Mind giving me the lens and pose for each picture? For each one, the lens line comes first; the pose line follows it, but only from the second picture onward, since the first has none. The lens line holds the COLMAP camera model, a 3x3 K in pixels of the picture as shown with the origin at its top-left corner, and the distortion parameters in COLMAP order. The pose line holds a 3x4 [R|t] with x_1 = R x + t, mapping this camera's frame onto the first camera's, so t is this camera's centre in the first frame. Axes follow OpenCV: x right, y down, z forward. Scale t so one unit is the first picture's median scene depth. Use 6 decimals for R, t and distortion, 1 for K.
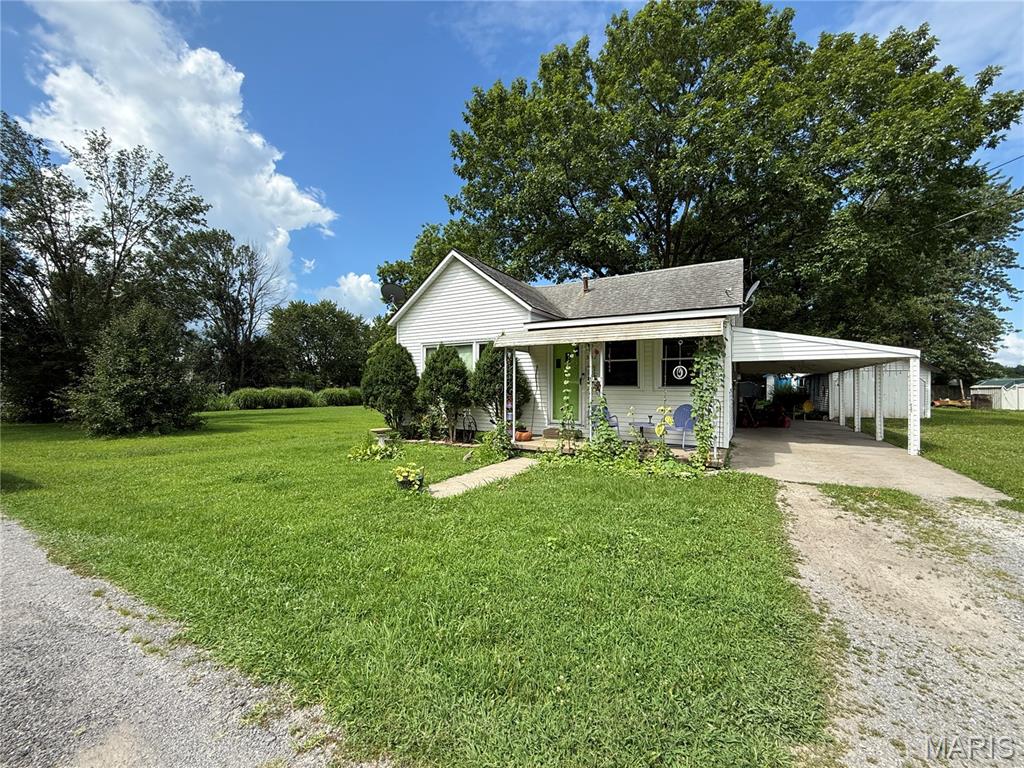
lens RADIAL K [[408.2, 0, 511.3], [0, 408.2, 385.8], [0, 0, 1]] dist [-0.000274, -0.000025]
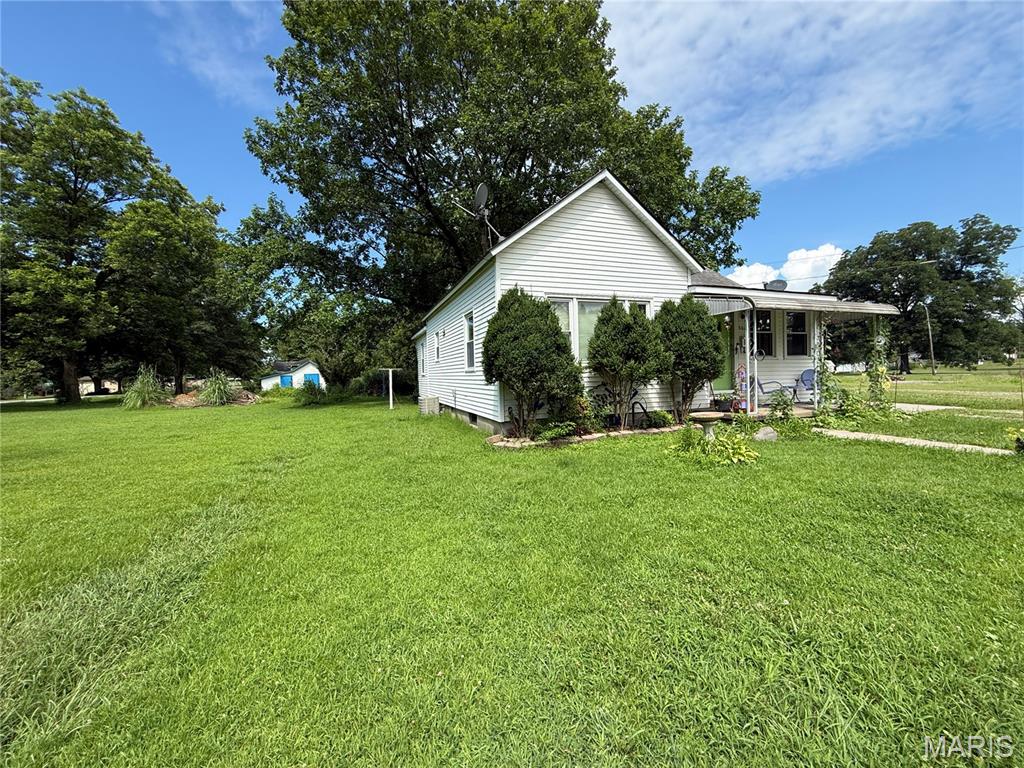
lens RADIAL K [[408.2, 0, 511.3], [0, 408.2, 385.8], [0, 0, 1]] dist [-0.000274, -0.000025]
pose [[0.642008, -0.038859, 0.765713, -0.186235], [0.021631, 0.999235, 0.032574, 0.005987], [-0.766393, -0.004349, 0.642358, 0.148001]]
